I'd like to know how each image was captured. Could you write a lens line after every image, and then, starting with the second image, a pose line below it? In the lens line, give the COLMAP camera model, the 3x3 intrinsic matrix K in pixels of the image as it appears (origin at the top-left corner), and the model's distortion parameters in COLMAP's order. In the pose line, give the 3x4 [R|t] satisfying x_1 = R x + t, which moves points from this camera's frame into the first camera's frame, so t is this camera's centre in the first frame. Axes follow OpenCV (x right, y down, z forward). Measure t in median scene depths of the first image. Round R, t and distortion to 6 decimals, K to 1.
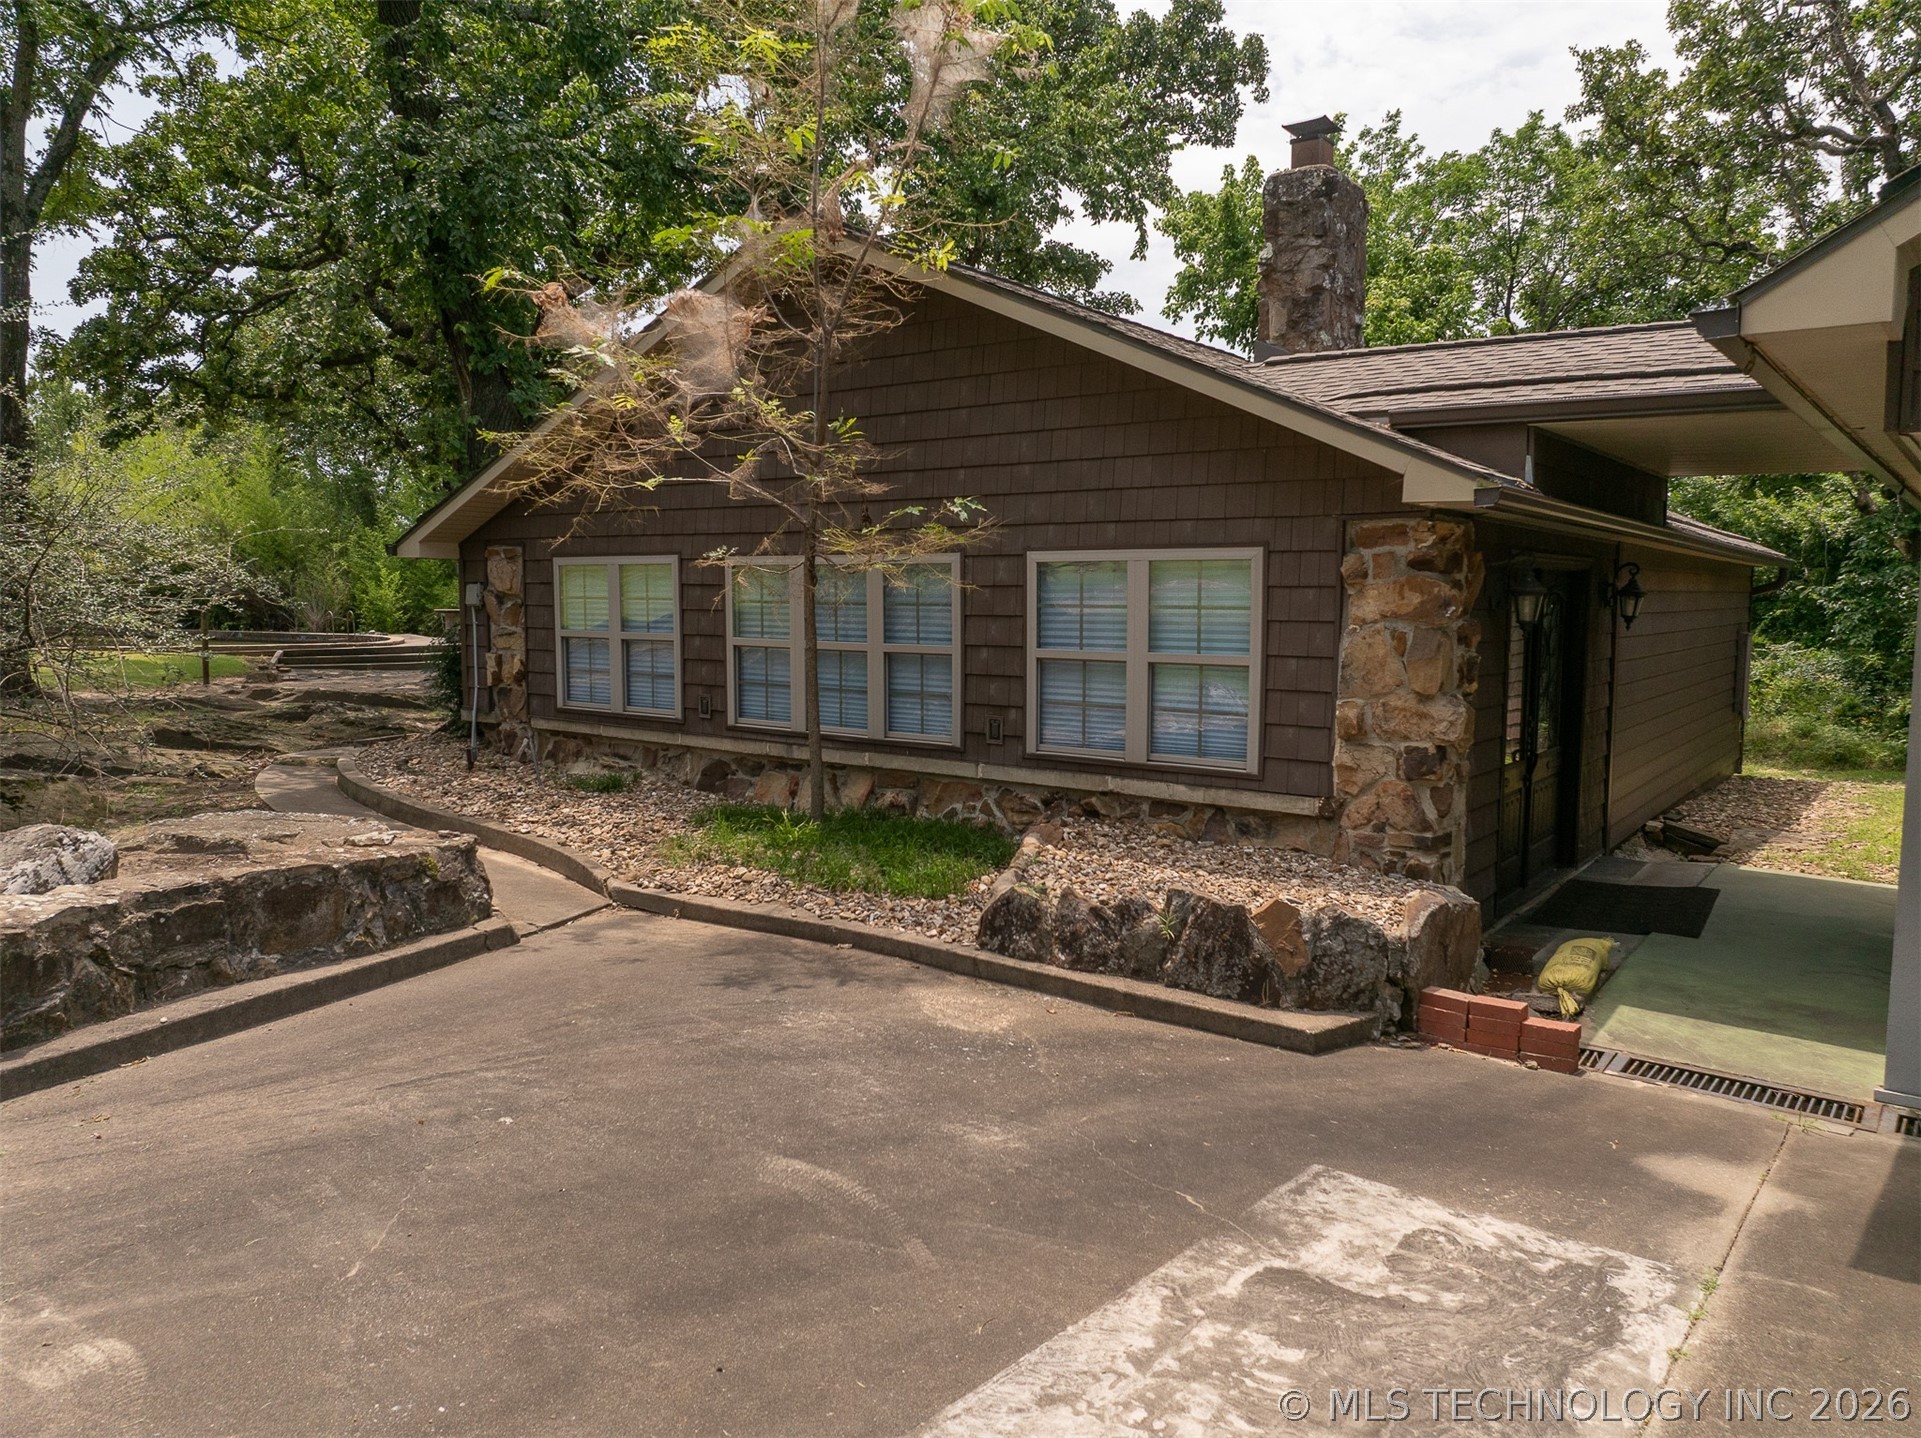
lens RADIAL K [[1358.2, 0, 956.6], [0, 1358.2, 725.0], [0, 0, 1]] dist [-0.031255, -0.002154]
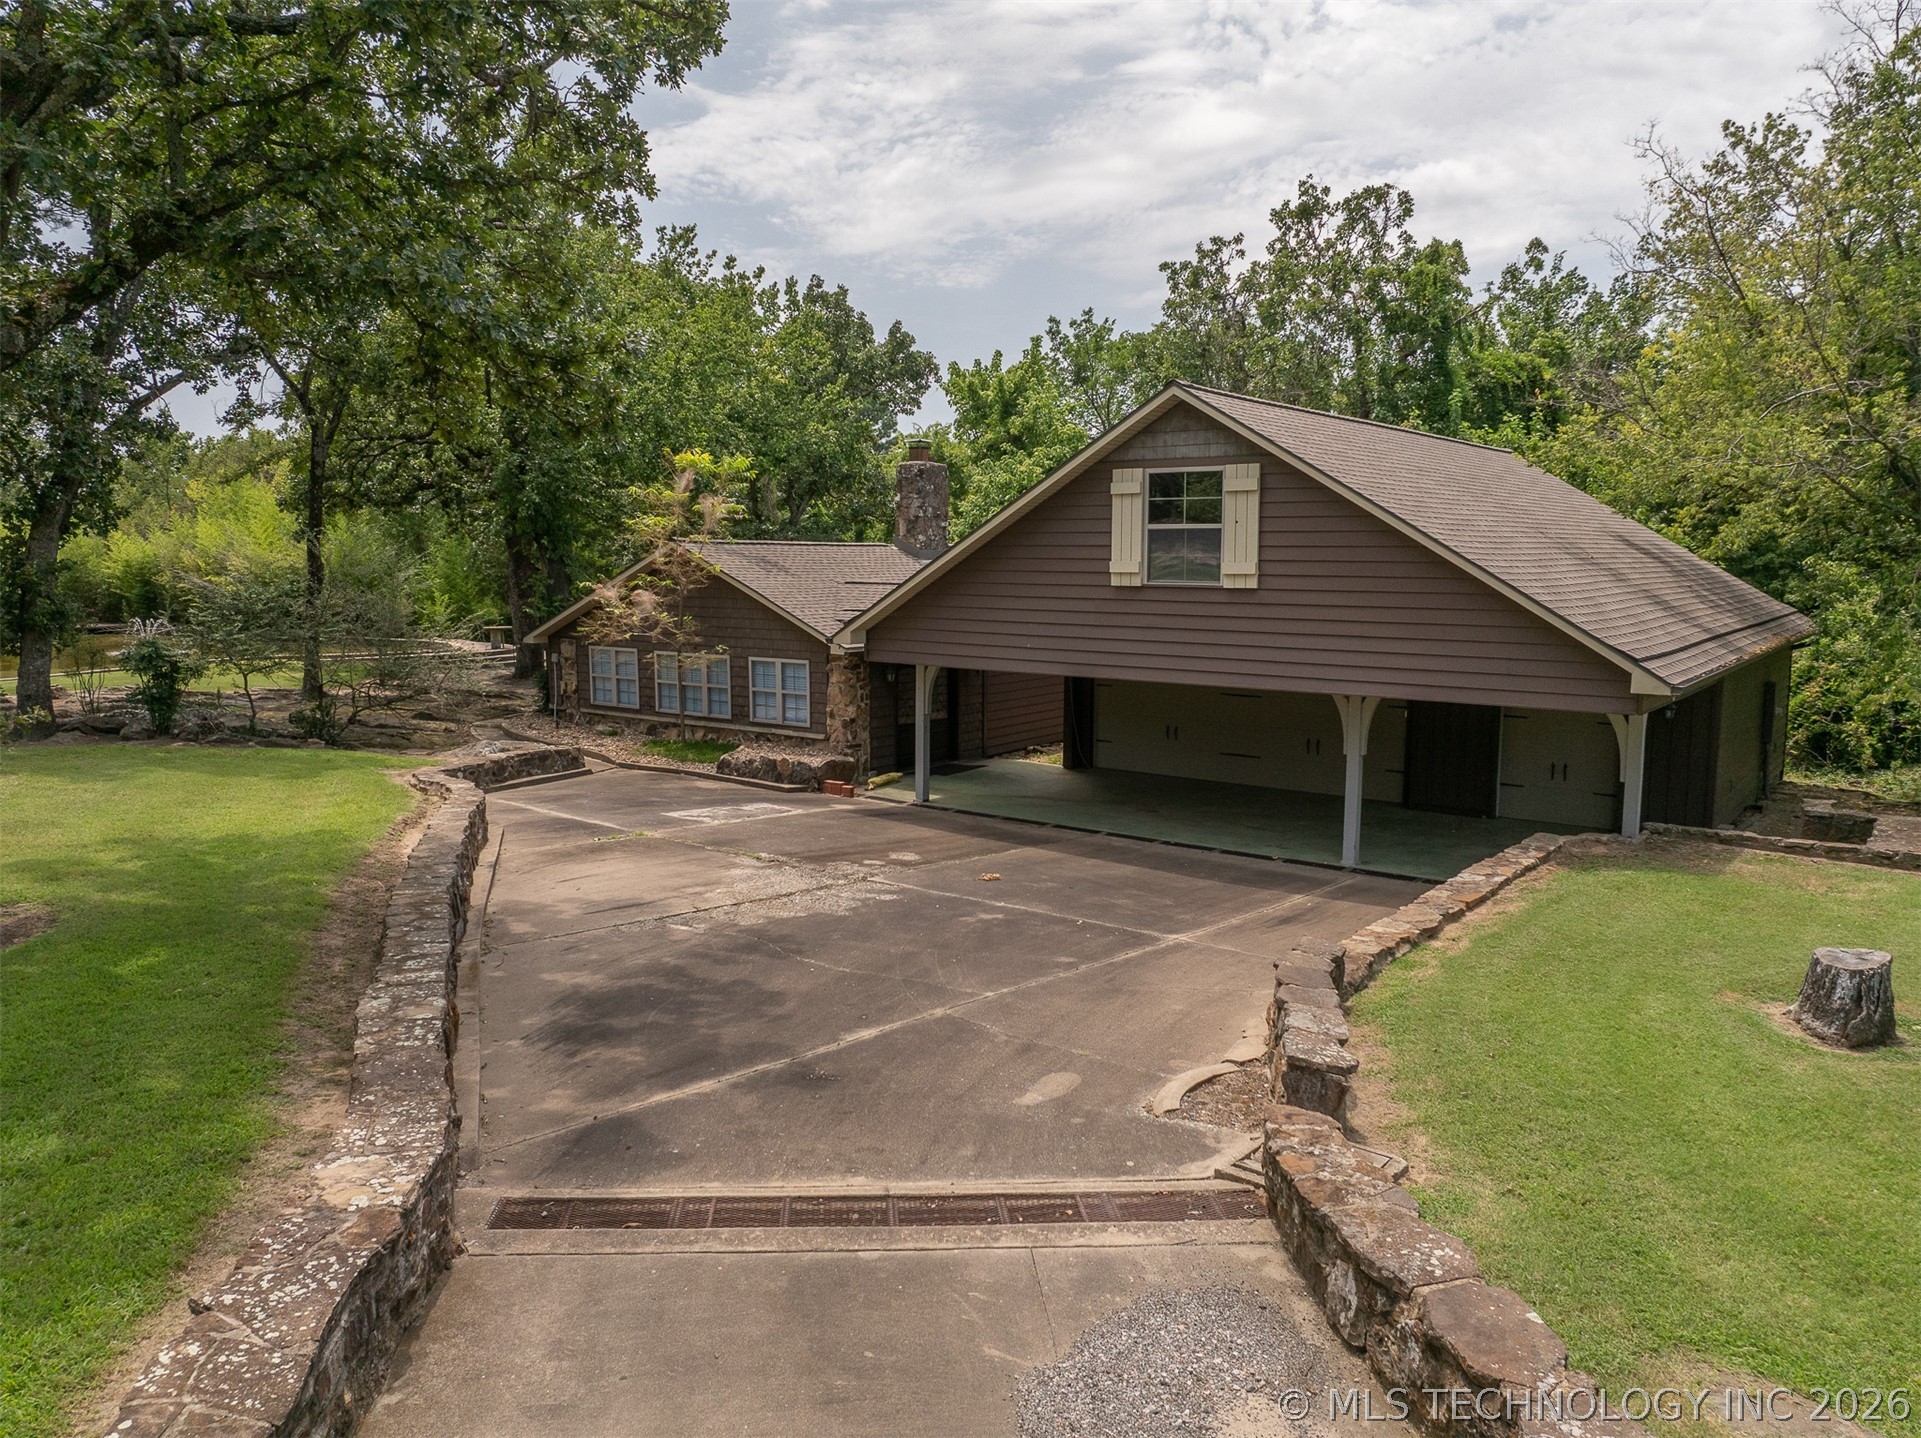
lens RADIAL K [[1358.2, 0, 964.8], [0, 1358.2, 713.8], [0, 0, 1]] dist [-0.031255, -0.002154]
pose [[0.999643, -0.005697, 0.026101, 0.473290], [0.005173, 0.999785, 0.020102, -0.057476], [-0.026210, -0.019960, 0.999457, -2.166732]]
